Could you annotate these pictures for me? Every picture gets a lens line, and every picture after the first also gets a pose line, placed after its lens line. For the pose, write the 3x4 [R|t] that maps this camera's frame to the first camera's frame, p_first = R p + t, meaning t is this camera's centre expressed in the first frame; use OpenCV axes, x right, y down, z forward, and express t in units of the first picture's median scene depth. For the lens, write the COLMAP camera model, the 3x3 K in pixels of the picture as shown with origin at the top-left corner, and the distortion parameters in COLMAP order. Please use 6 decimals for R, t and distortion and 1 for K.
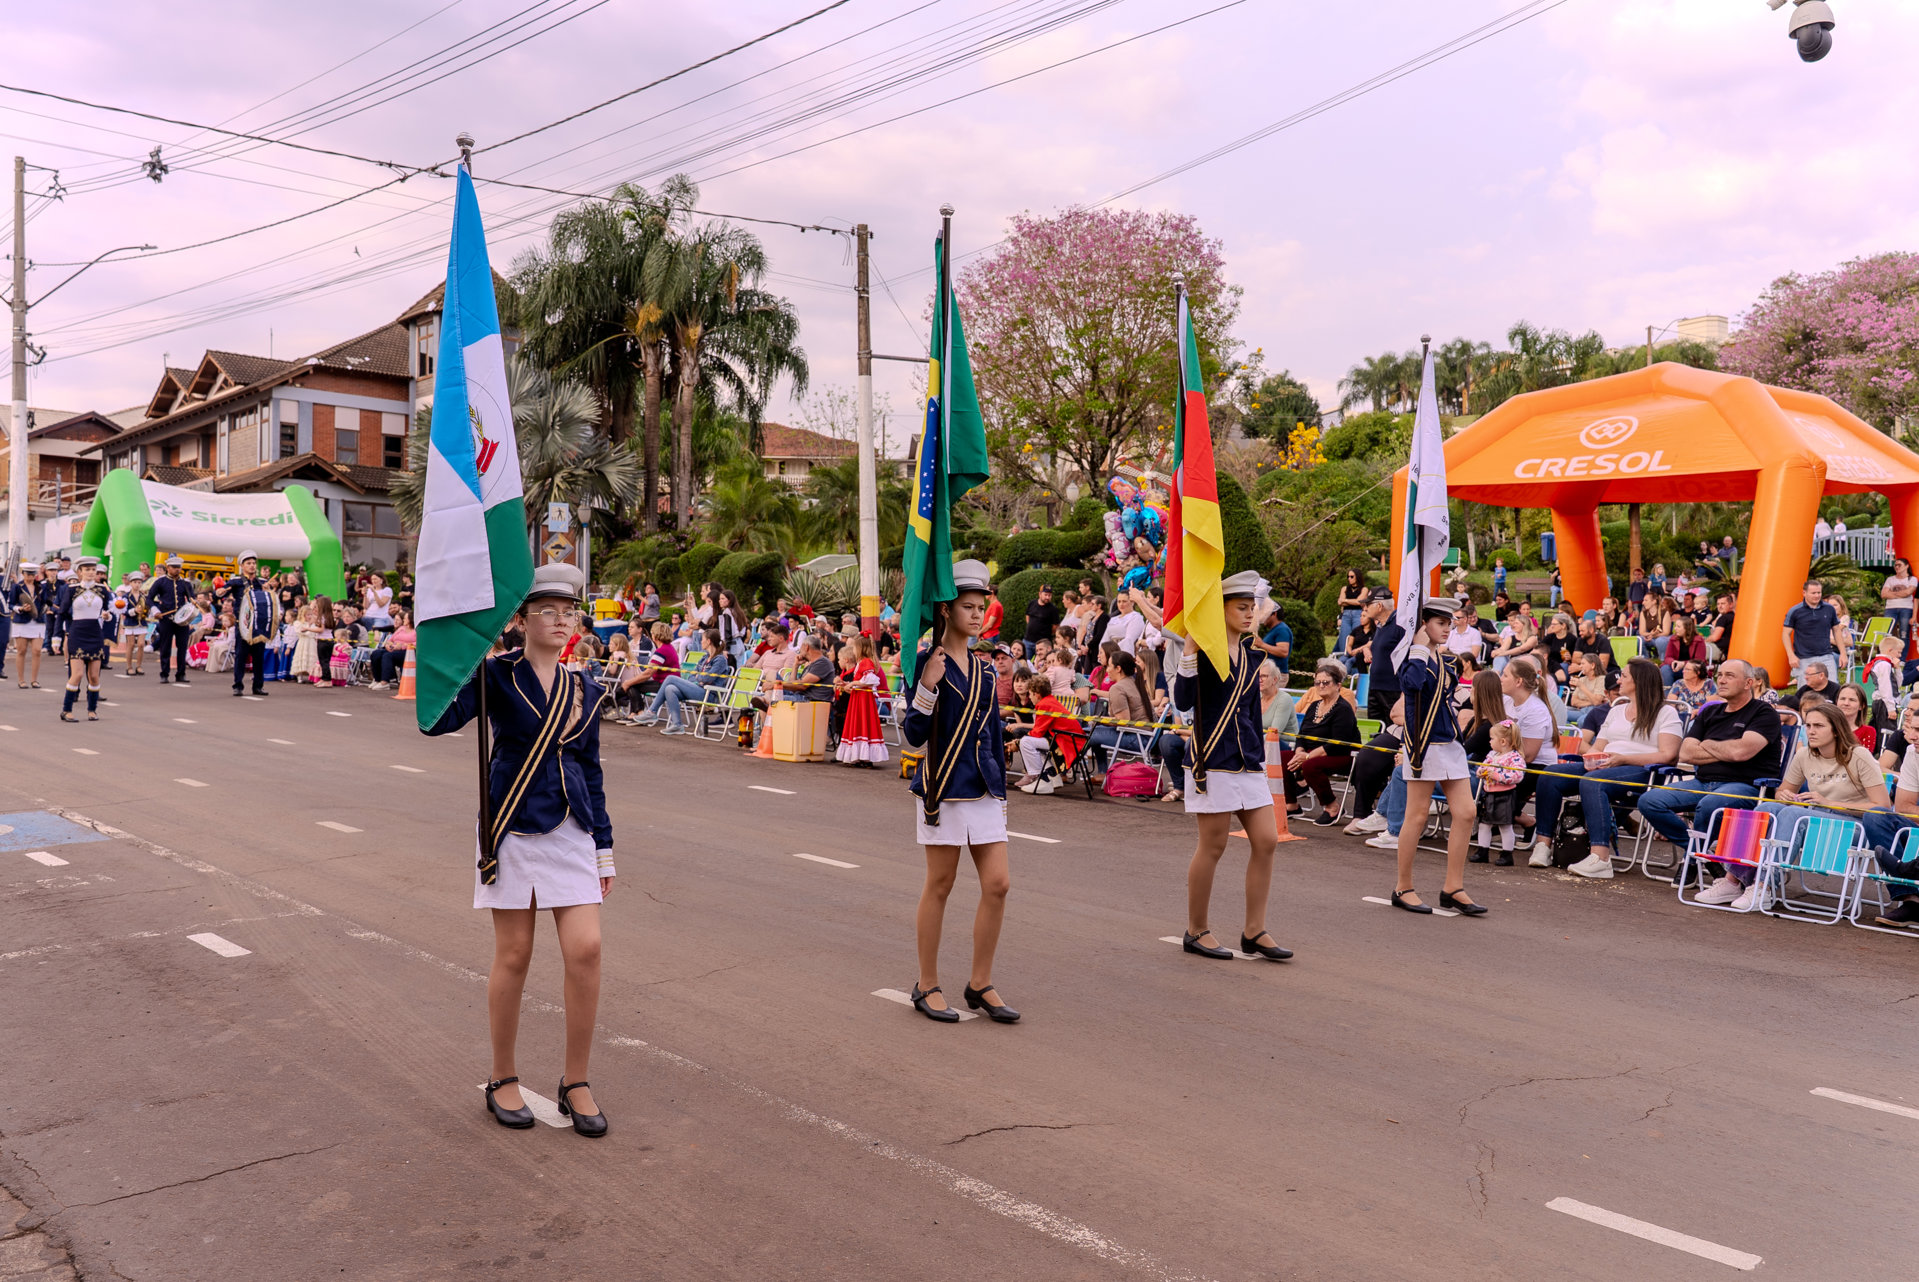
lens RADIAL K [[1584.2, 0, 959.5], [0, 1584.2, 641.0], [0, 0, 1]] dist [0.019201, -0.009013]
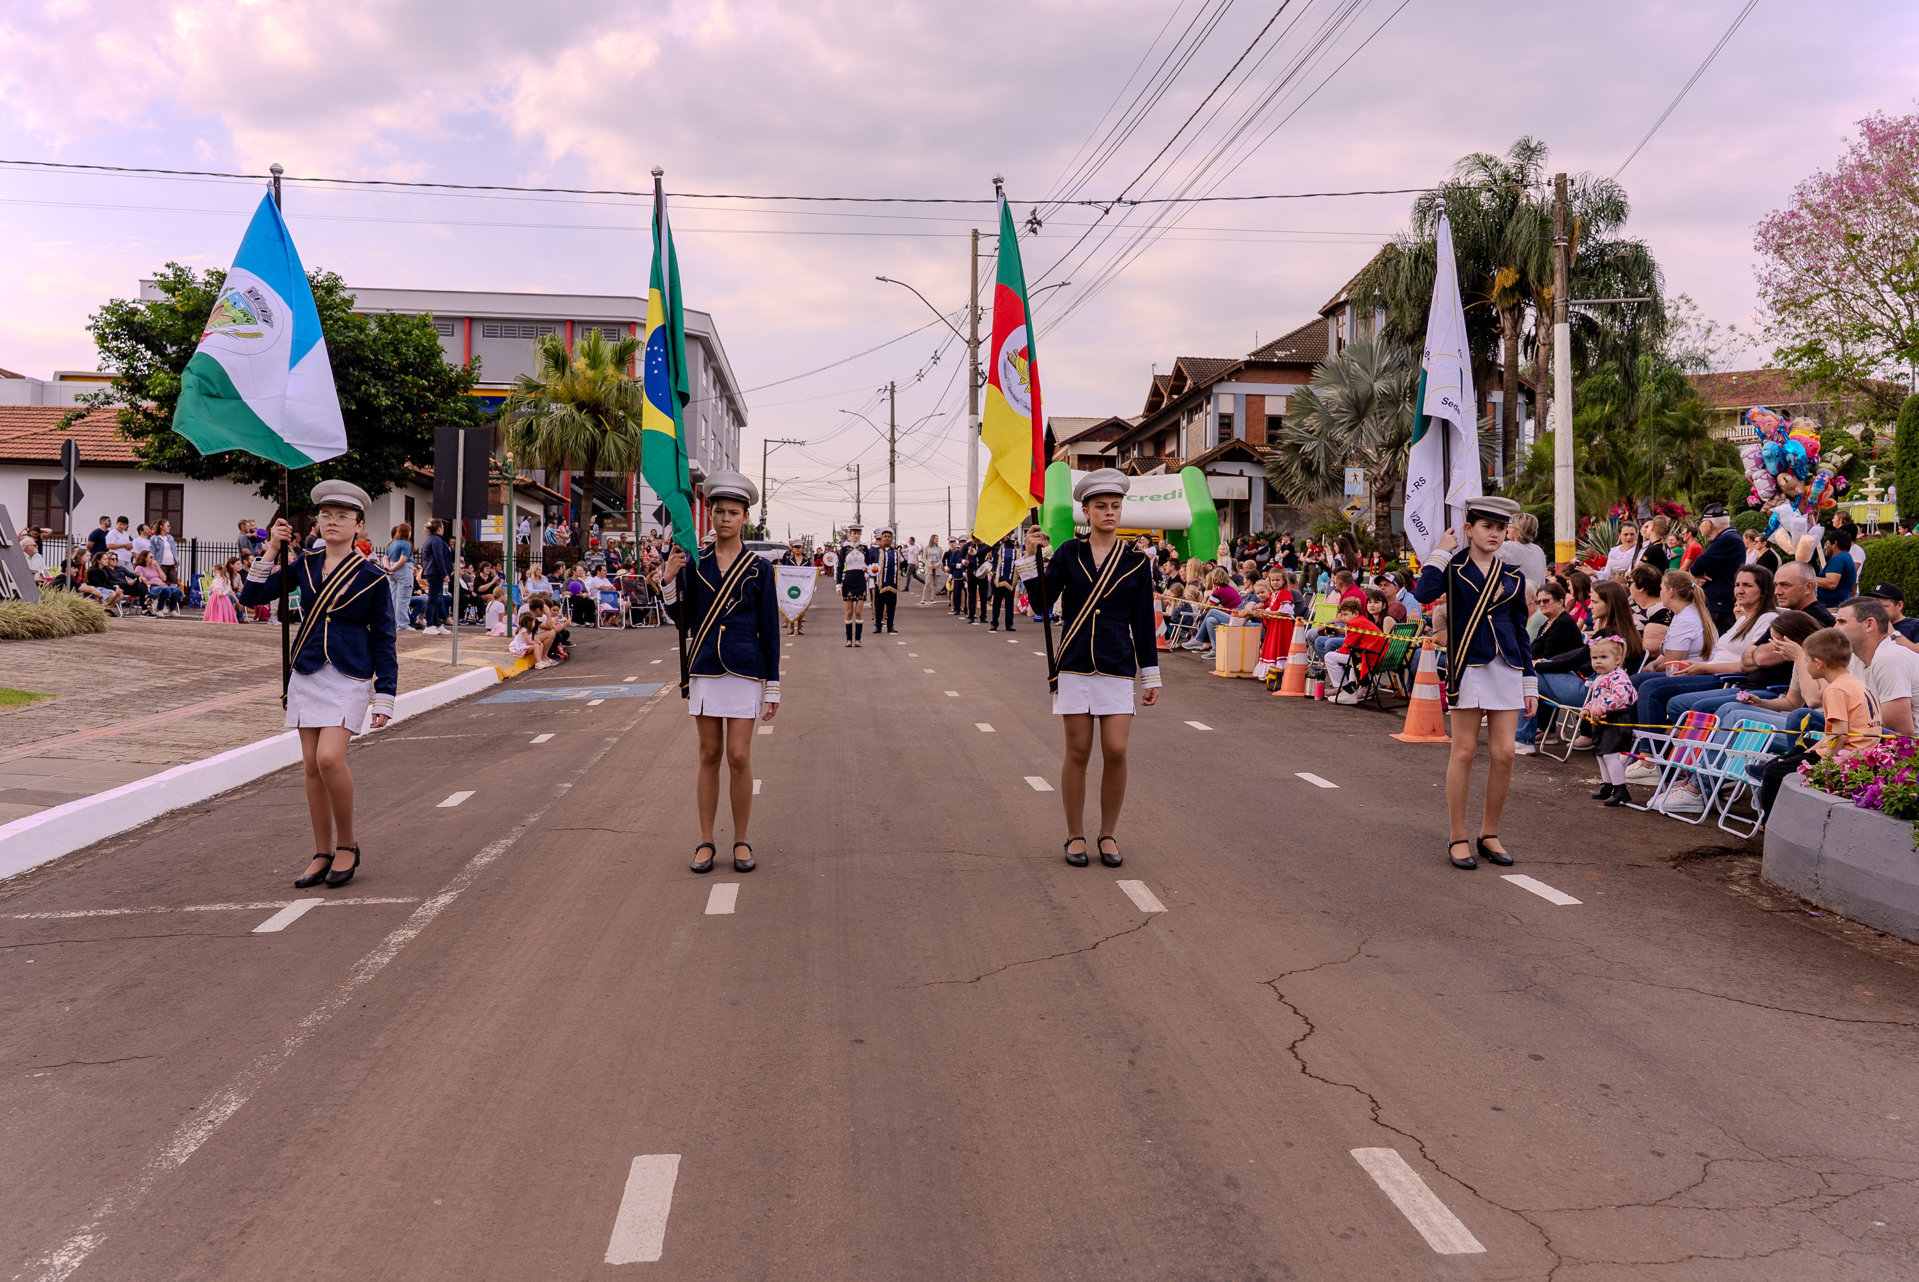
lens RADIAL K [[1518.4, 0, 959.5], [0, 1518.4, 641.0], [0, 0, 1]] dist [-0.002738, -0.000184]
pose [[0.787851, 0.011522, -0.615758, 0.134237], [0.000612, 0.999810, 0.019491, 0.008937], [0.615865, -0.015733, 0.787694, 0.003902]]
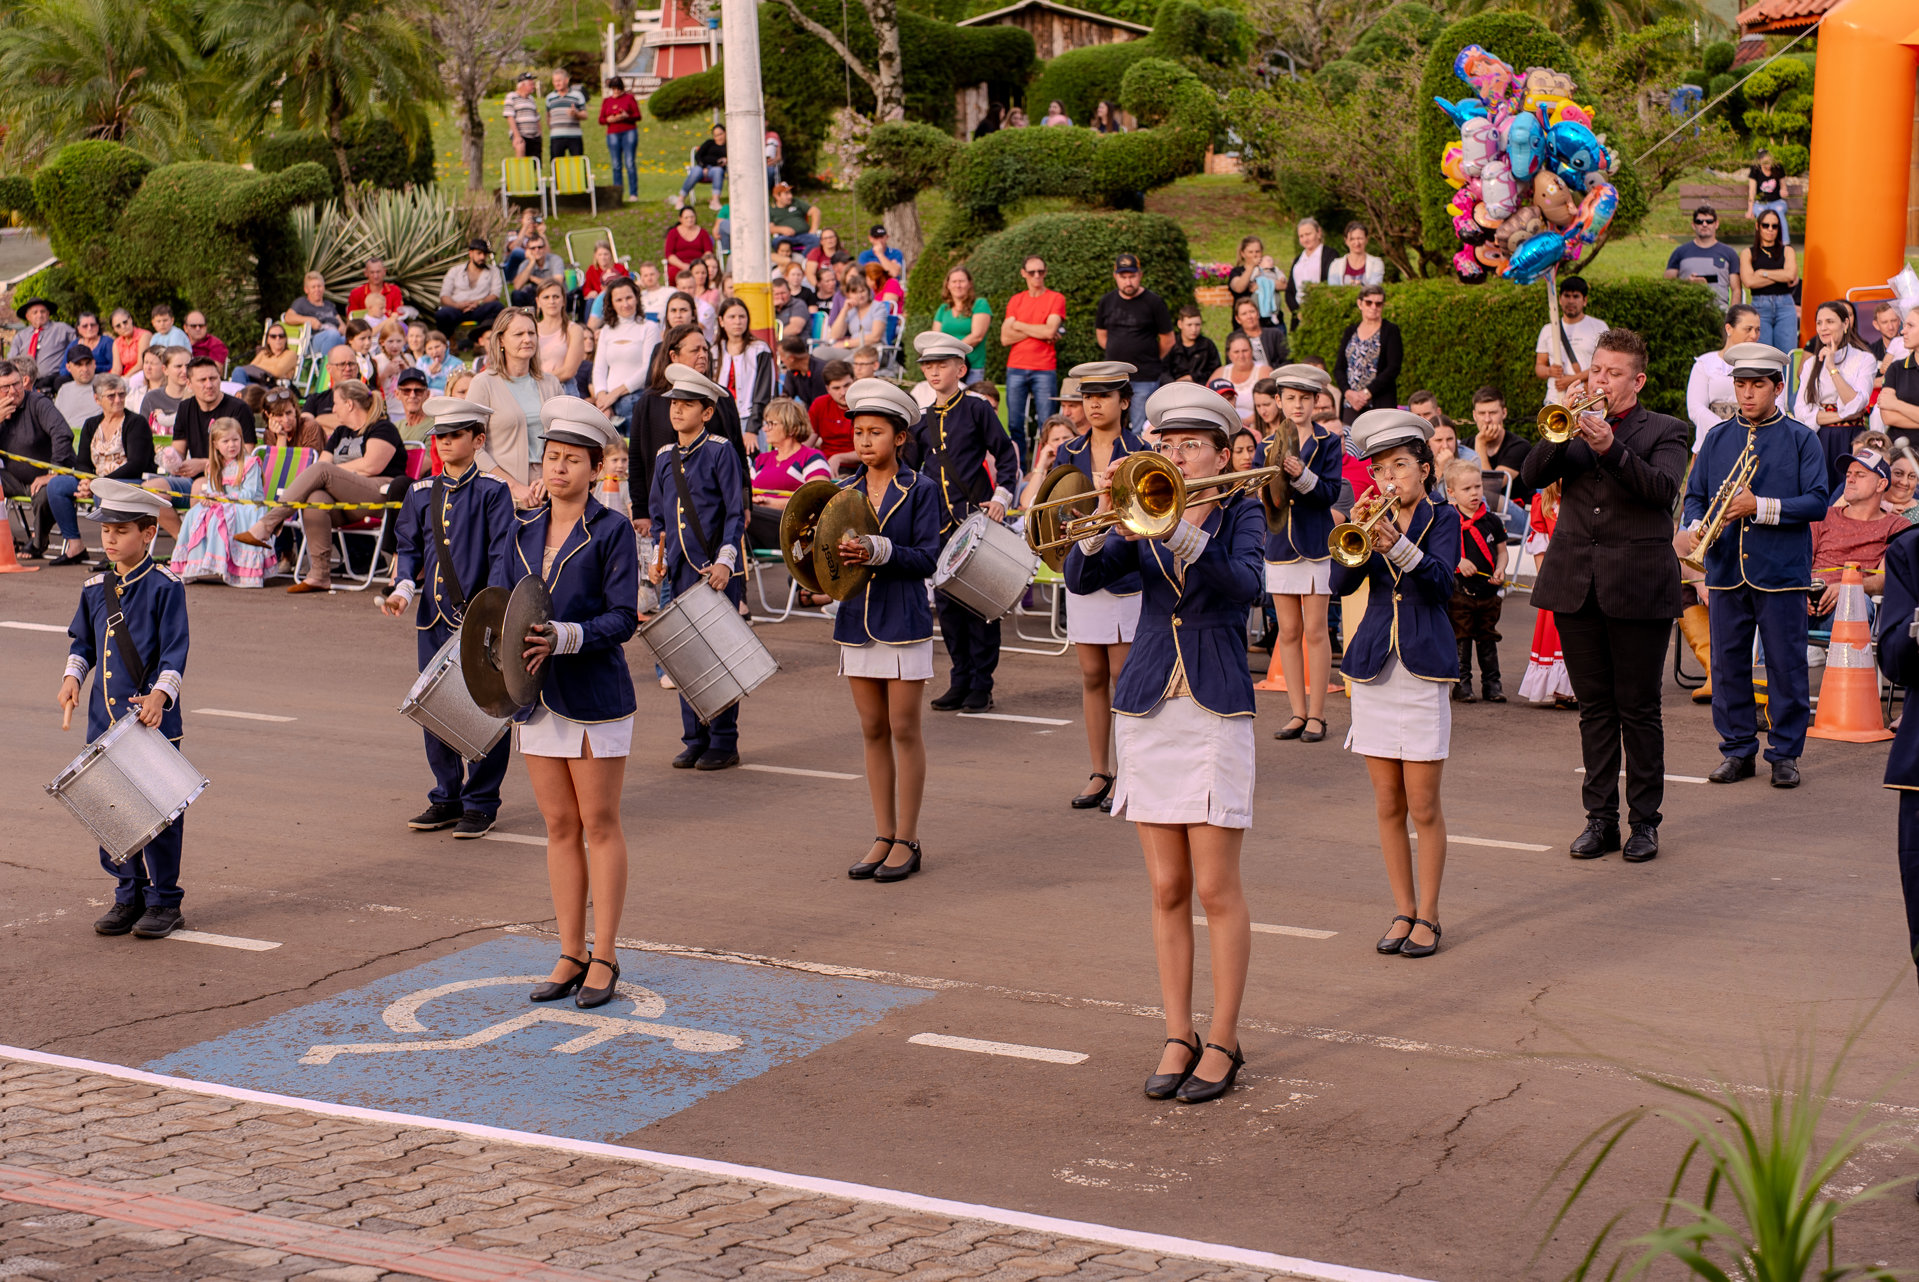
lens RADIAL K [[3575.3, 0, 959.5], [0, 3575.3, 641.0], [0, 0, 1]] dist [0.008399, 0.048145]
pose [[0.953108, -0.051680, 0.298184, -0.180052], [0.020328, 0.994019, 0.107303, -0.020195], [-0.301946, -0.096210, 0.948458, -0.001333]]
